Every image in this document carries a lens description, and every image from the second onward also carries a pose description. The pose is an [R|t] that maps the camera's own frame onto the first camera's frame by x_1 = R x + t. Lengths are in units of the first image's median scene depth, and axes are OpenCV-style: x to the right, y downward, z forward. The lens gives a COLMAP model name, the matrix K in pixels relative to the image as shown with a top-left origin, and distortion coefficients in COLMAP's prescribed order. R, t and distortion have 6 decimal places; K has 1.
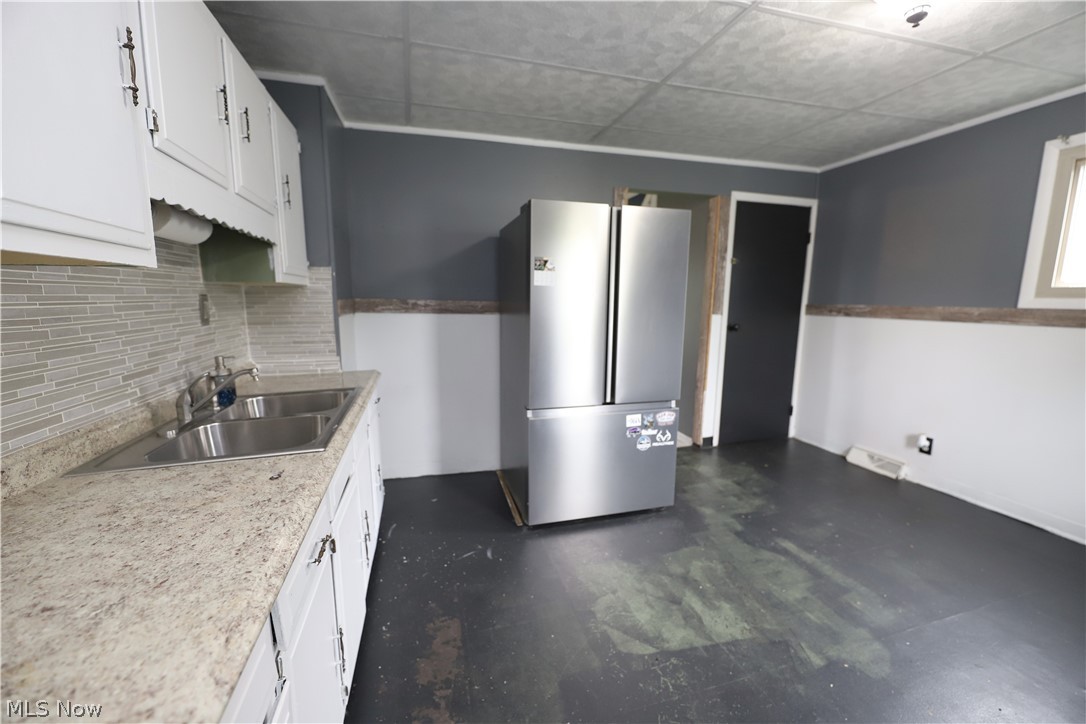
lens RADIAL K [[431.2, 0, 538.0], [0, 431.2, 365.0], [0, 0, 1]] dist [0.001510, -0.003995]
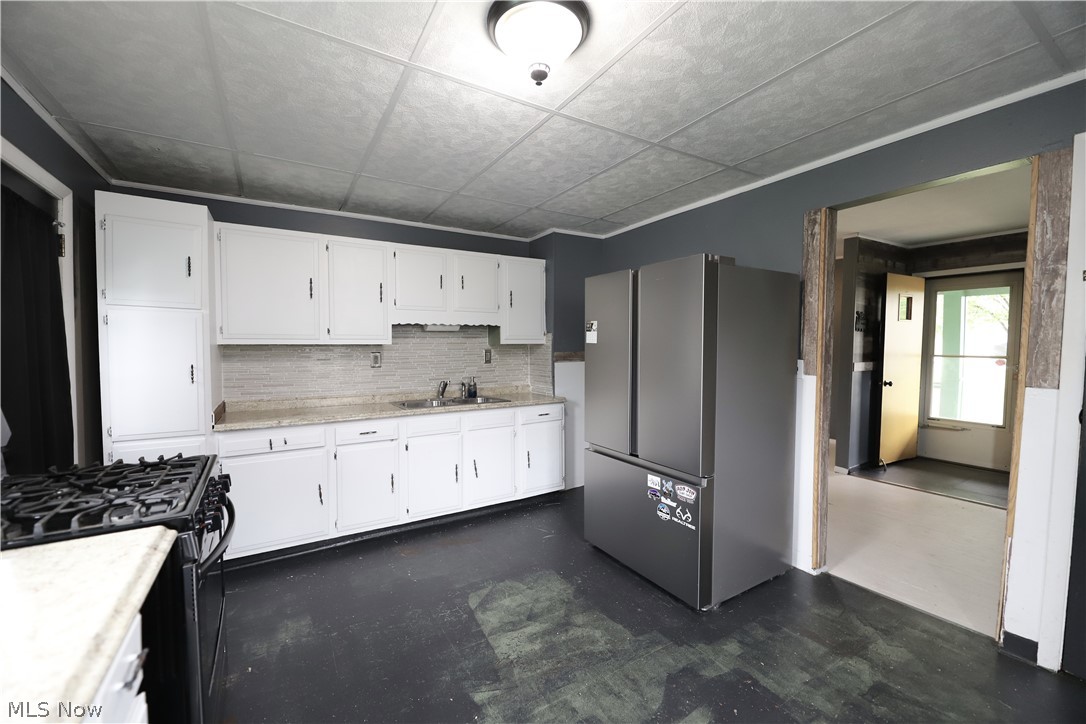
lens RADIAL K [[431.2, 0, 538.0], [0, 431.2, 365.0], [0, 0, 1]] dist [0.001510, -0.003995]
pose [[0.270607, 0.040461, -0.961839, 1.078356], [-0.141896, 0.989880, 0.001720, -0.093161], [0.952175, 0.136015, 0.273609, 0.474211]]
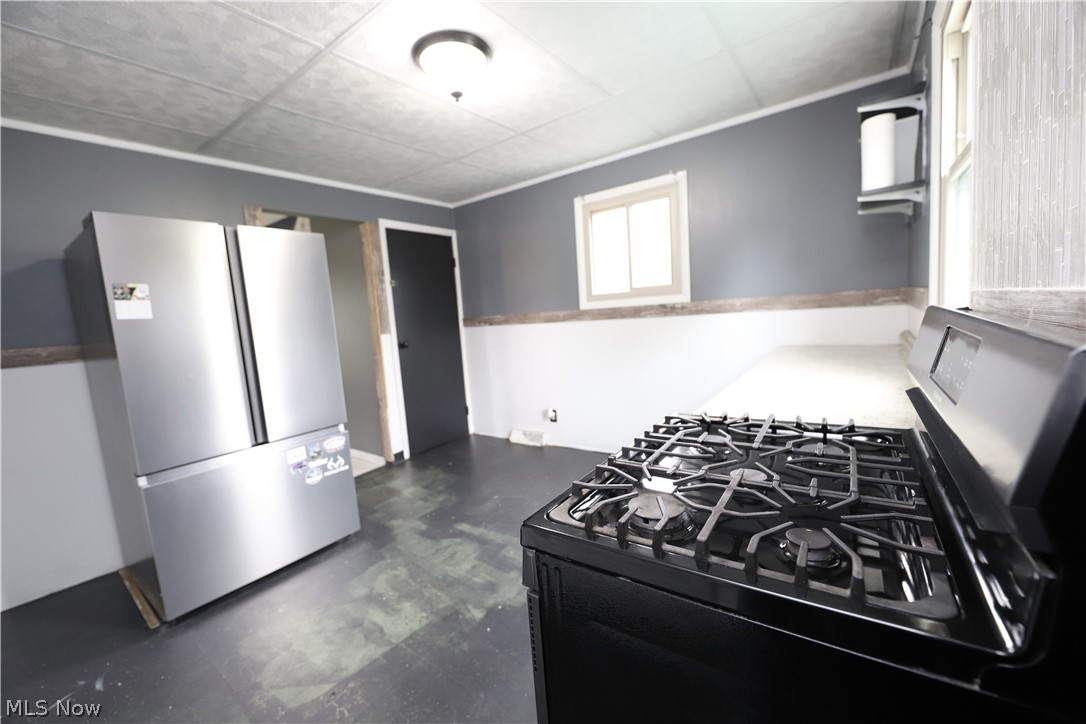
lens RADIAL K [[431.2, 0, 538.0], [0, 431.2, 365.0], [0, 0, 1]] dist [0.001510, -0.003995]
pose [[0.788898, -0.137715, 0.598895, 0.104924], [0.170013, 0.985438, 0.002649, 0.024335], [-0.590539, 0.099731, 0.800823, -0.070220]]
